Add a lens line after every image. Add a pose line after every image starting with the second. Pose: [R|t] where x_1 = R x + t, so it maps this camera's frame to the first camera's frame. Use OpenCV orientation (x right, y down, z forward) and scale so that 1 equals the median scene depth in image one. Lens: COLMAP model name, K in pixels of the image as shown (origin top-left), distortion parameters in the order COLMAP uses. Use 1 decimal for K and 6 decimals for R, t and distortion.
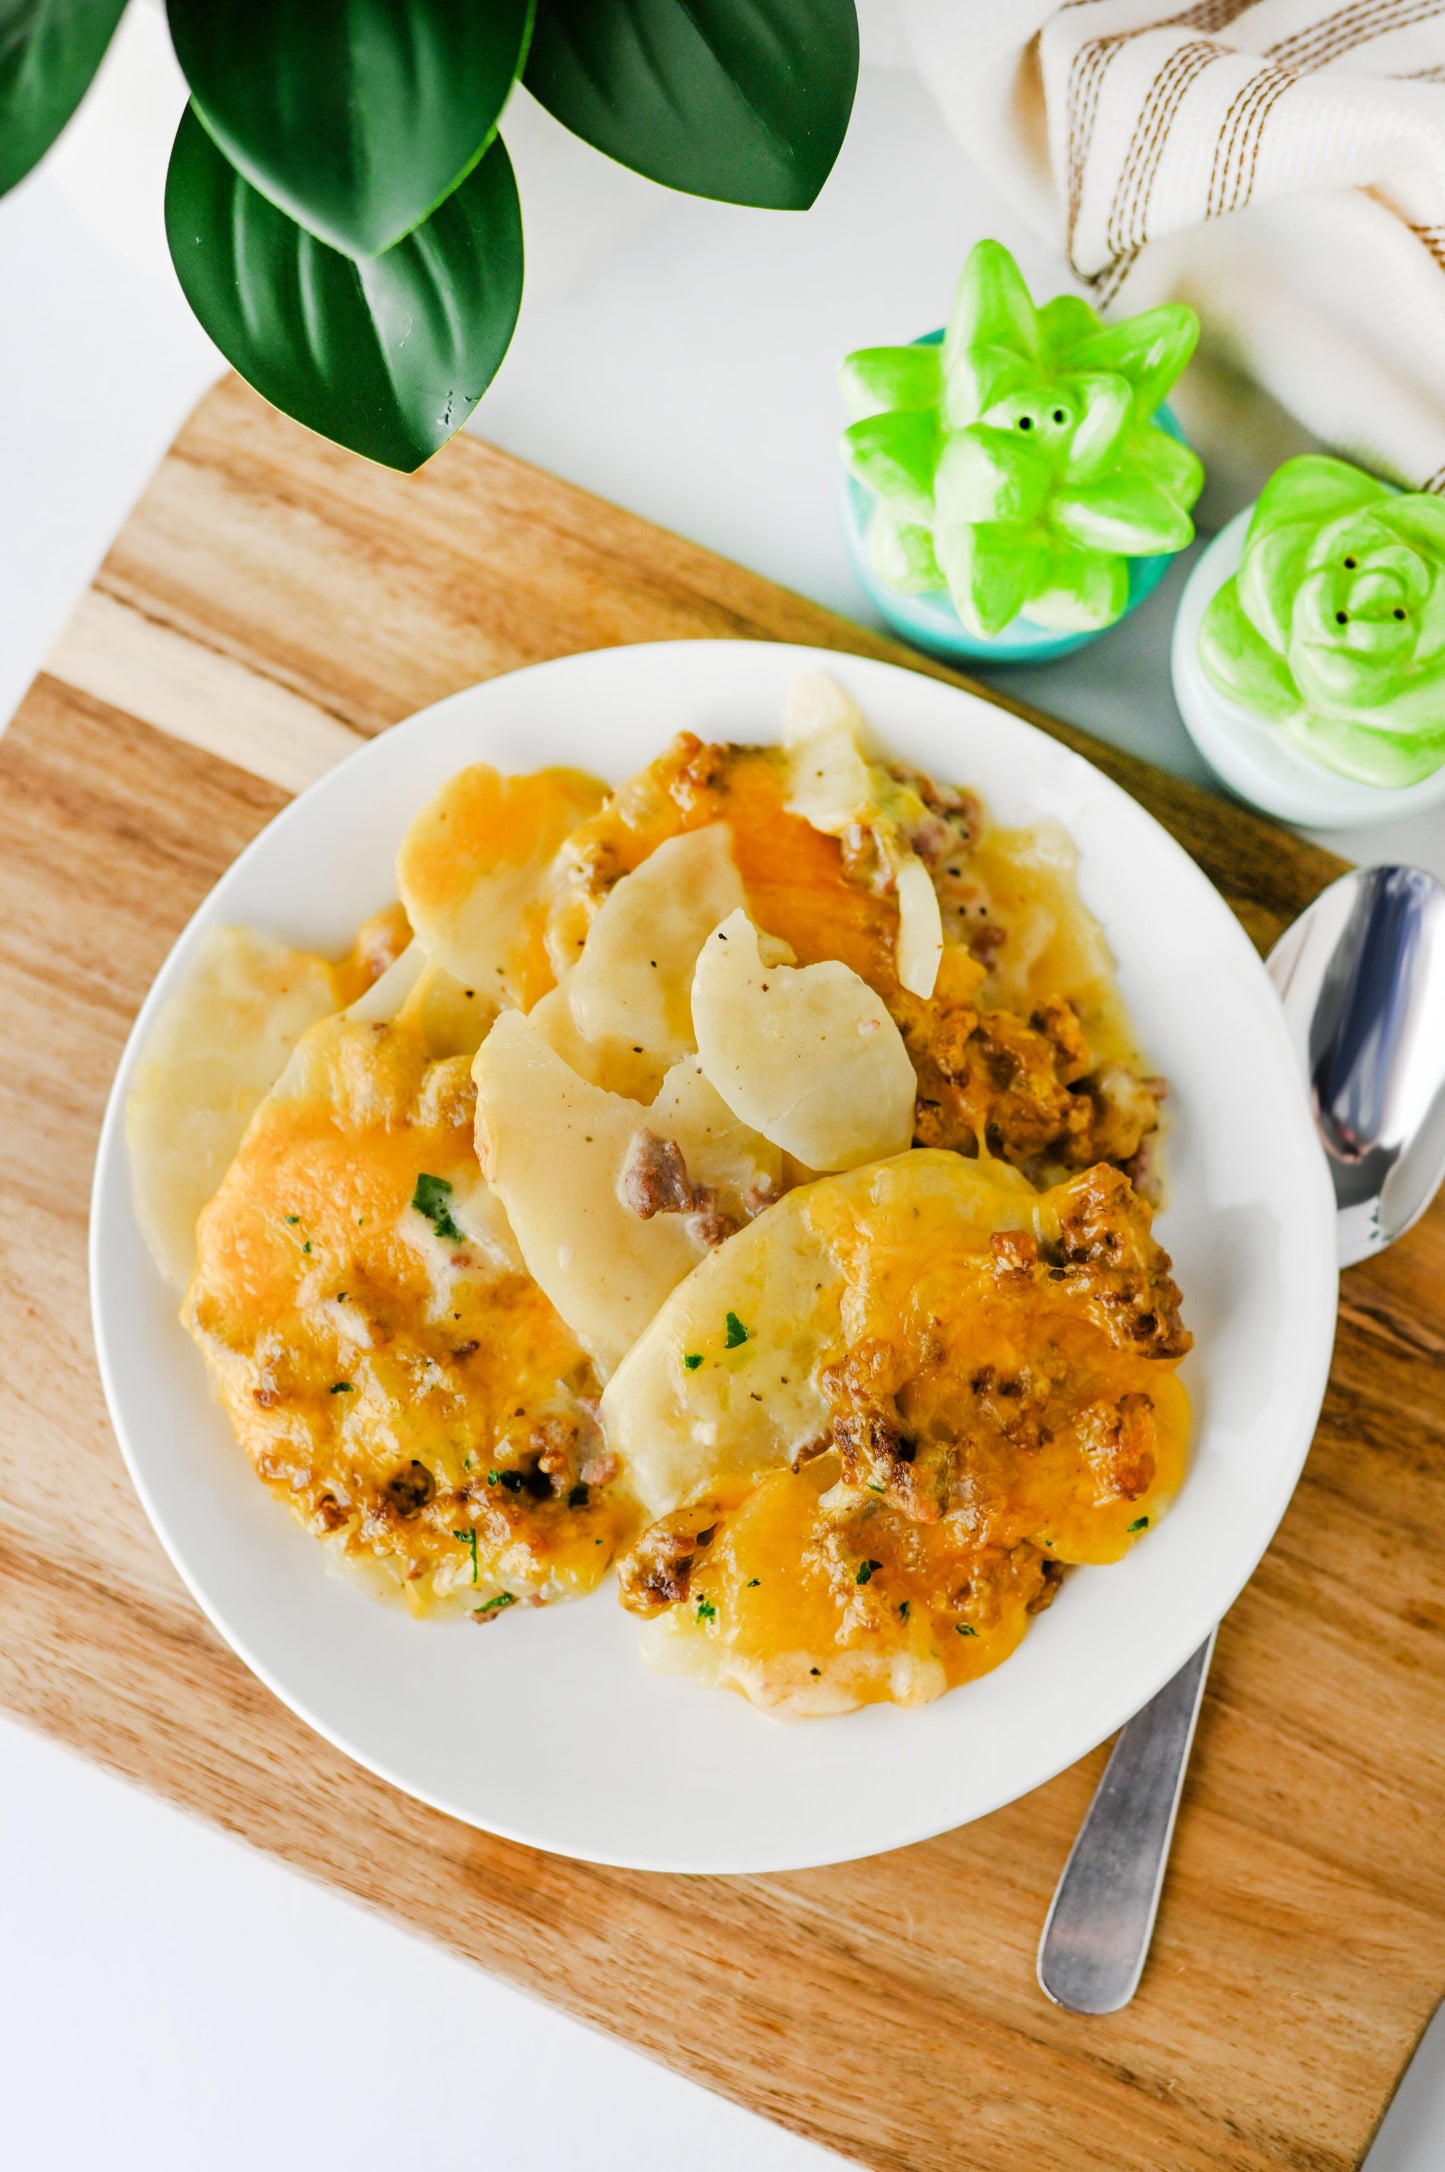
lens RADIAL K [[3455.1, 0, 726.1], [0, 3455.1, 1047.8], [0, 0, 1]] dist [-0.159685, 0.008592]
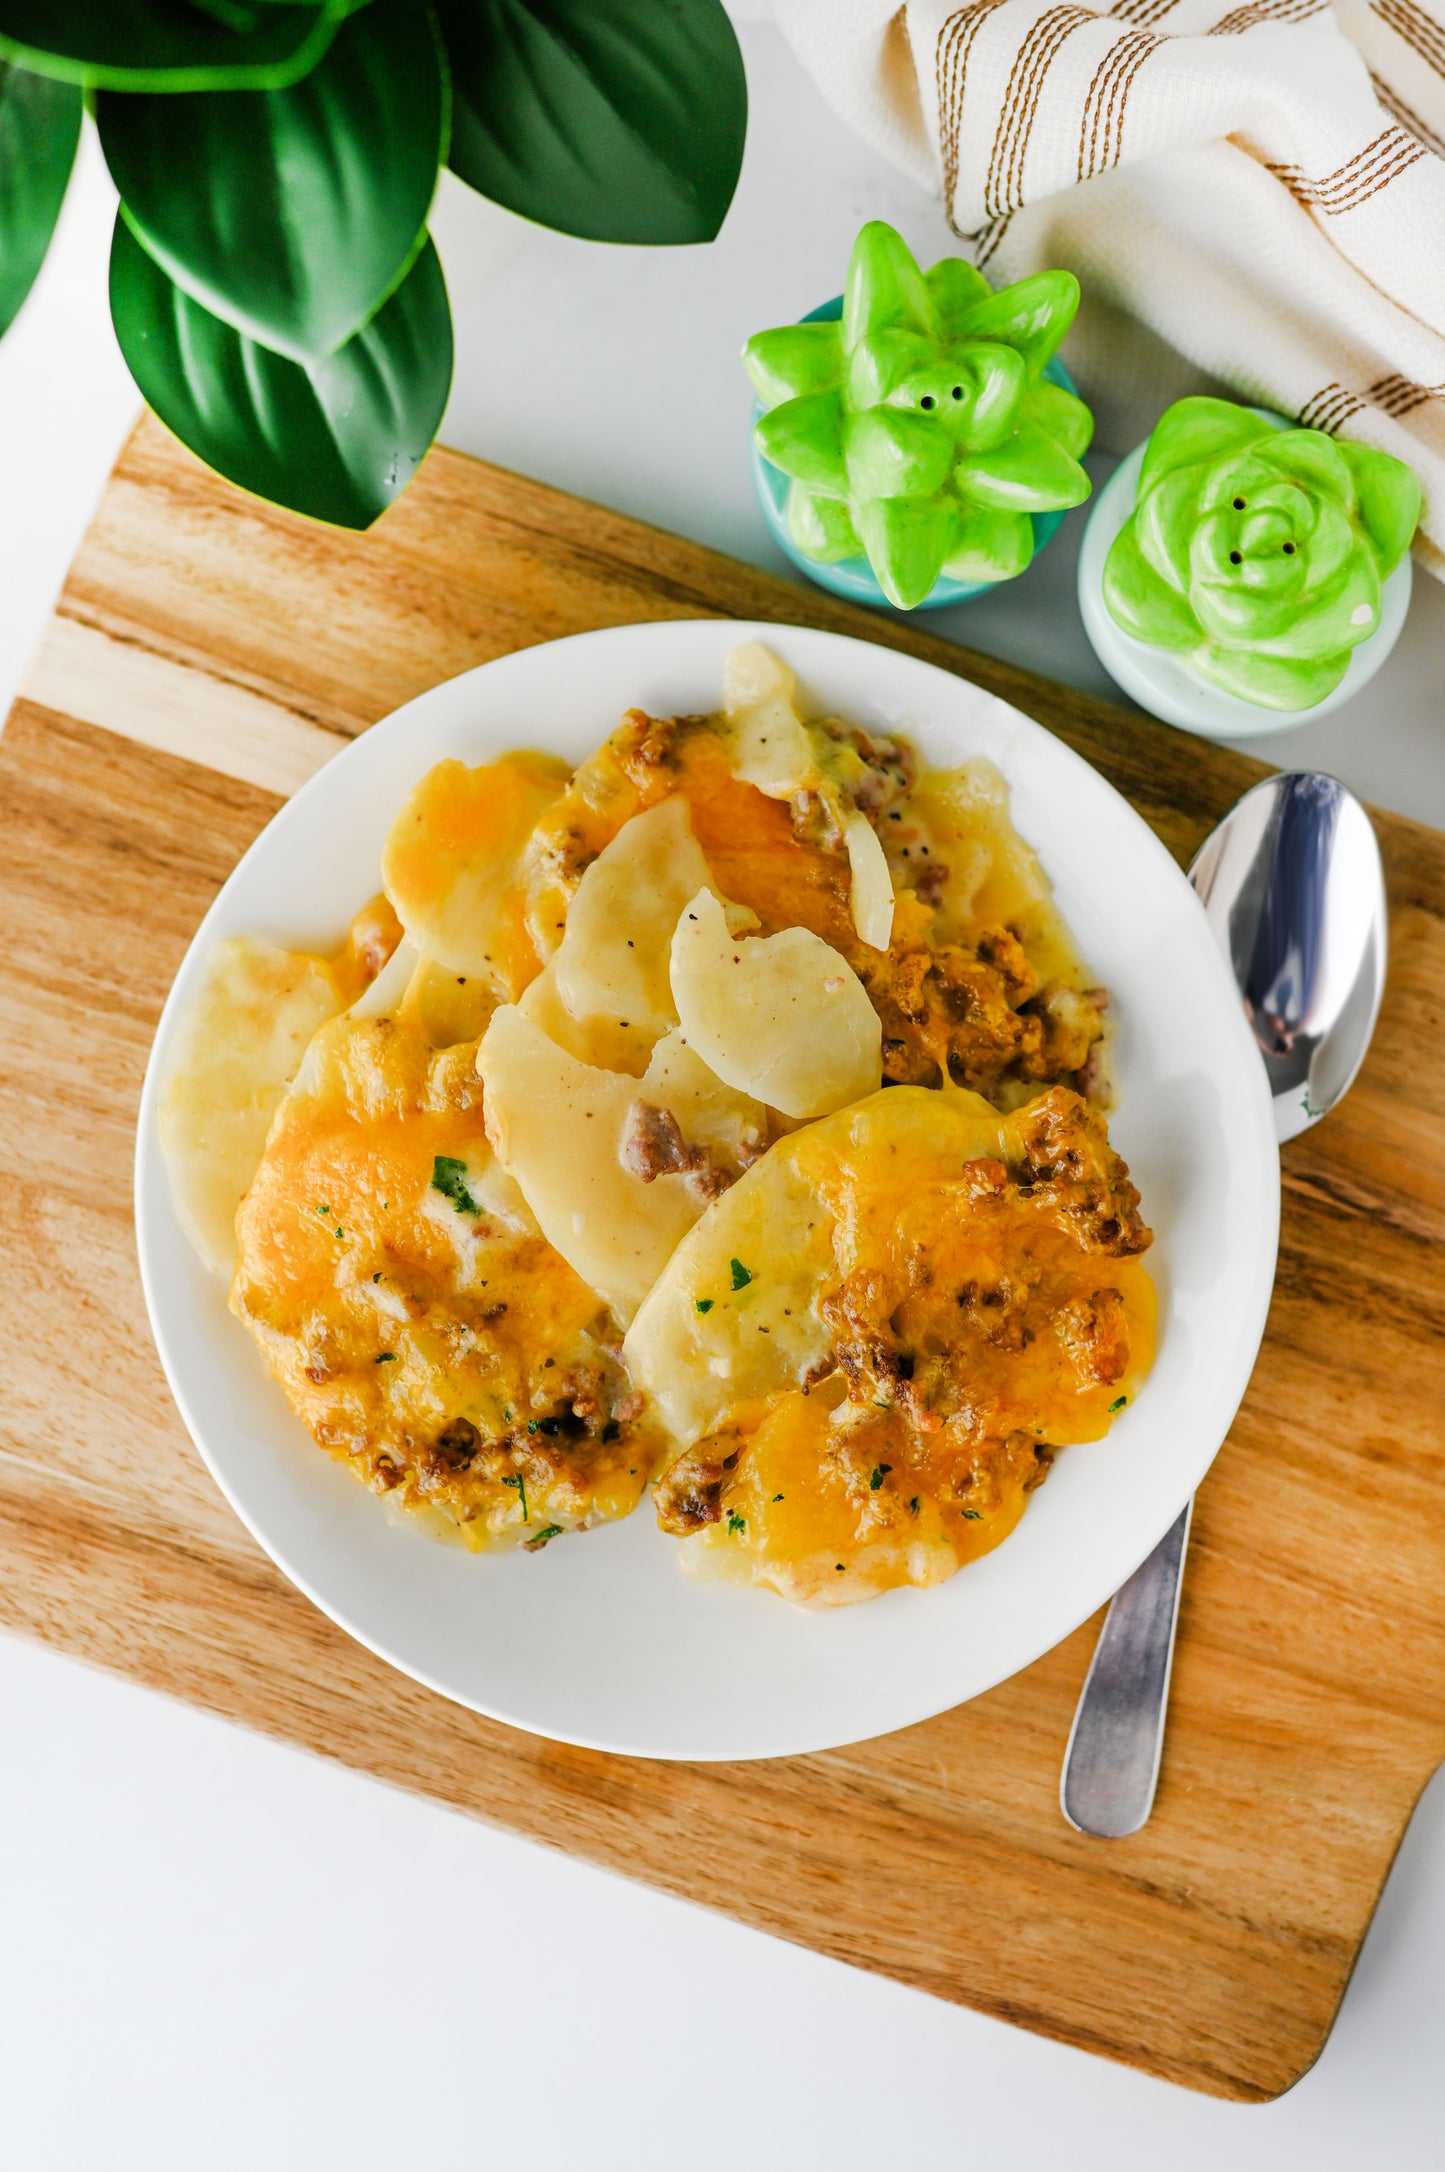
lens RADIAL K [[3455.1, 0, 726.1], [0, 3455.1, 1047.8], [0, 0, 1]] dist [-0.159685, 0.008592]
pose [[0.994723, -0.098777, 0.027722, -0.024175], [0.094956, 0.988730, 0.115744, -0.113079], [-0.038842, -0.112500, 0.992892, -0.078636]]
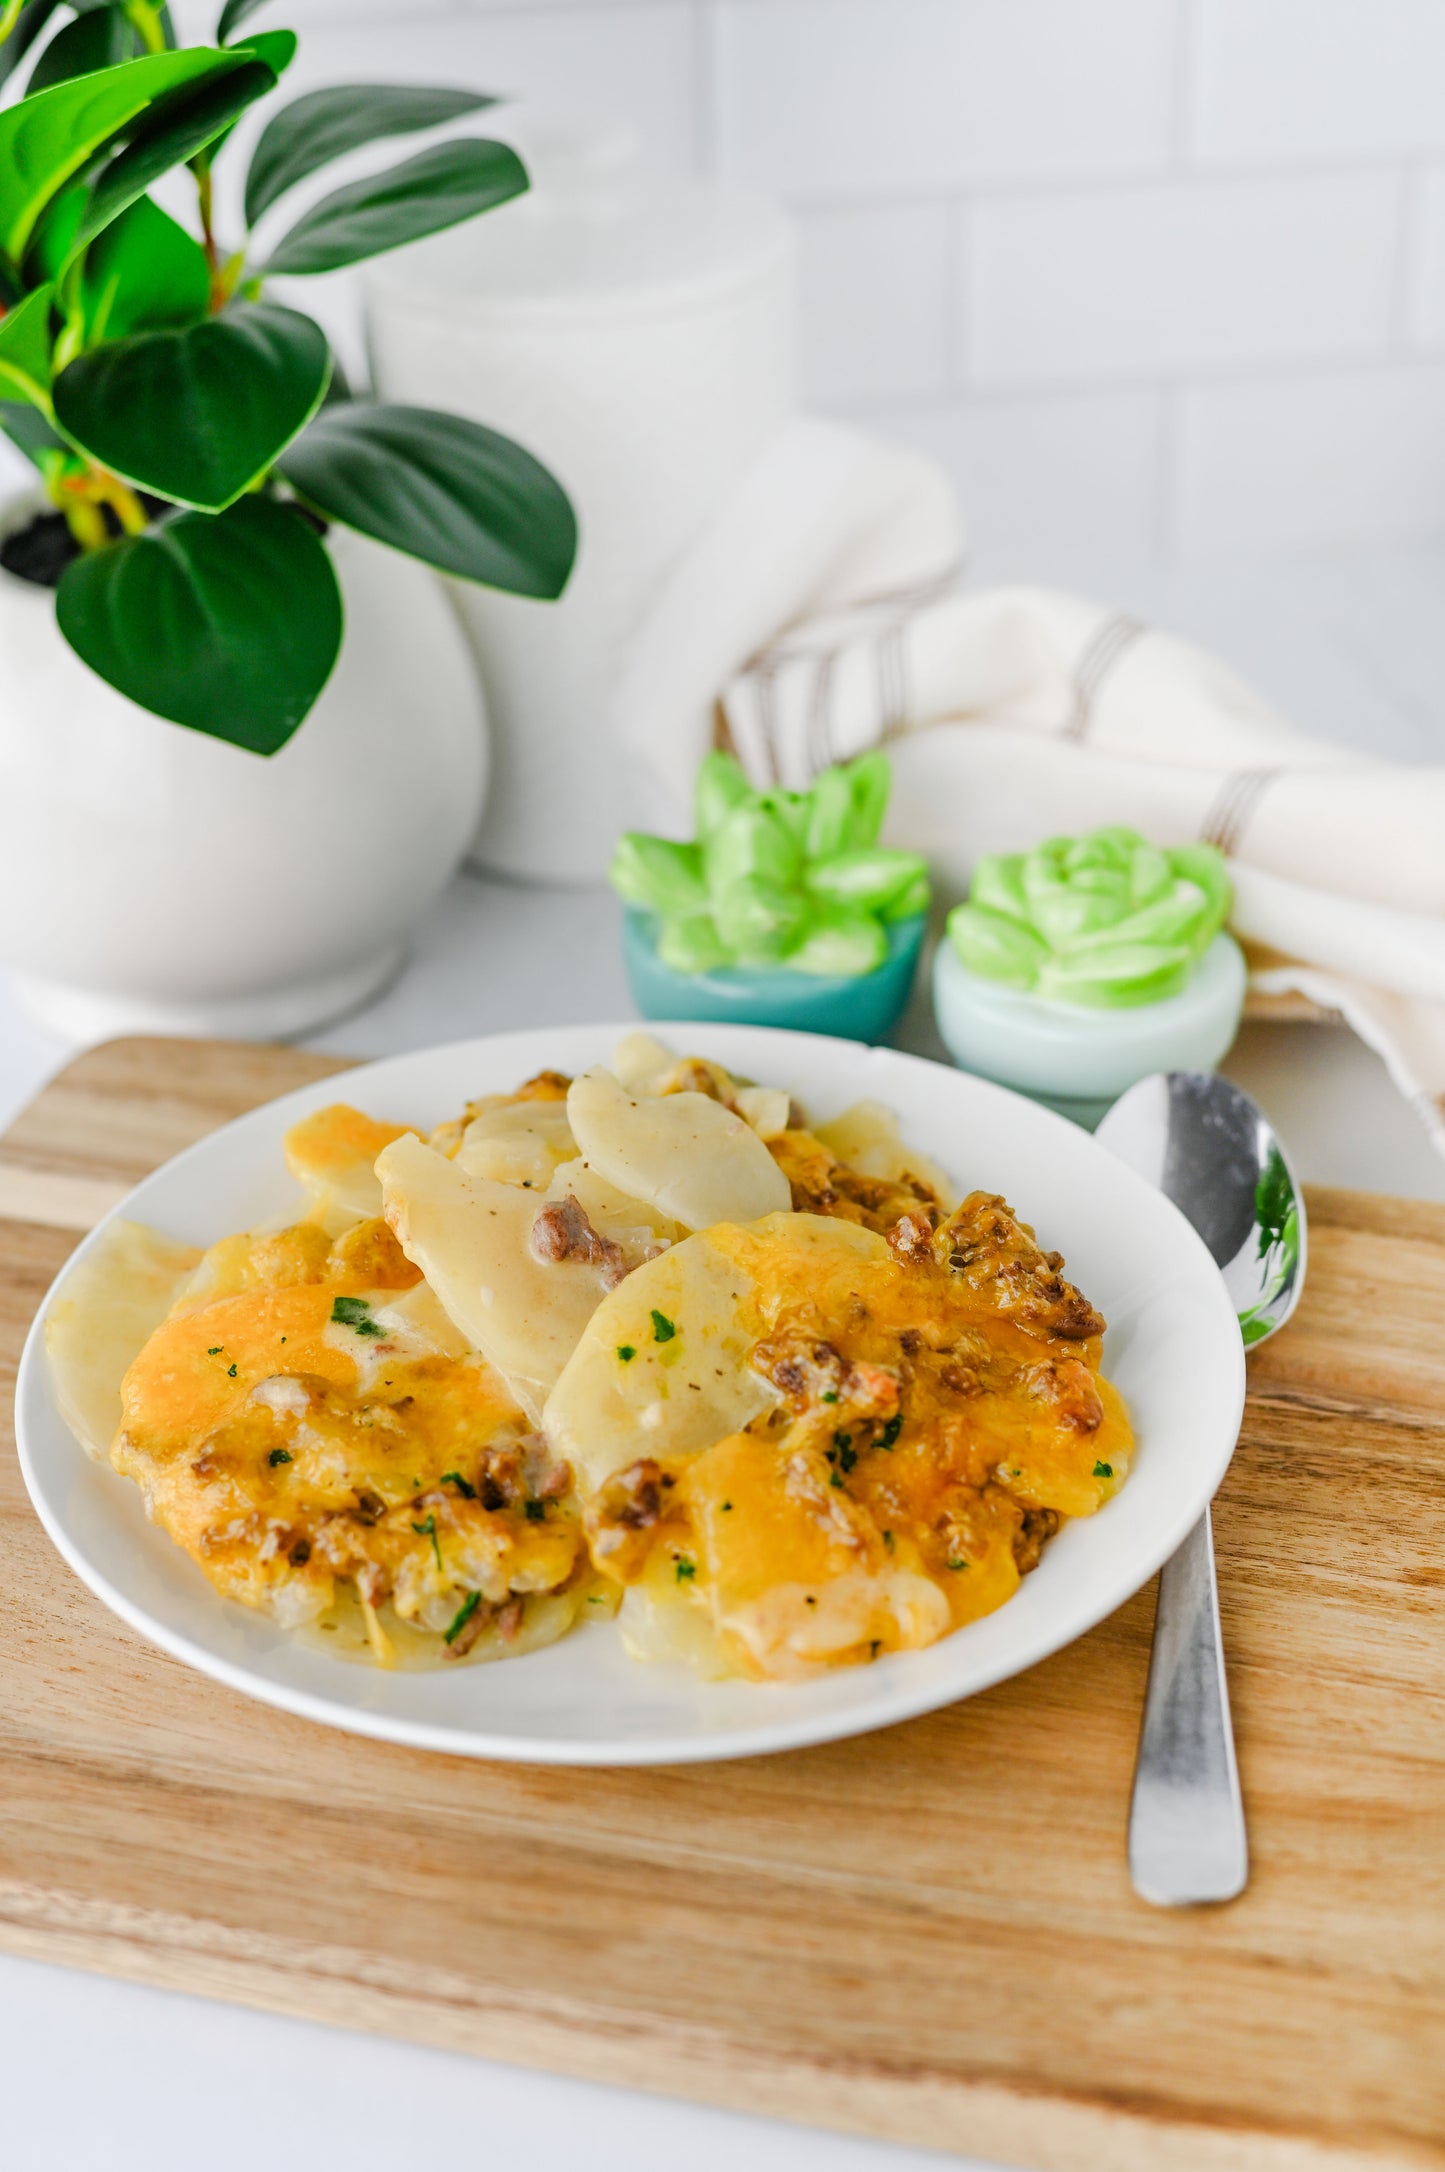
lens RADIAL K [[3370.8, 0, 722.5], [0, 3370.8, 1086.0], [0, 0, 1]] dist [-0.144413, 0.035086]
pose [[0.981934, -0.126129, 0.141055, -0.107539], [0.189093, 0.681563, -0.706905, 0.715780], [-0.006977, 0.720807, 0.693101, 0.253648]]
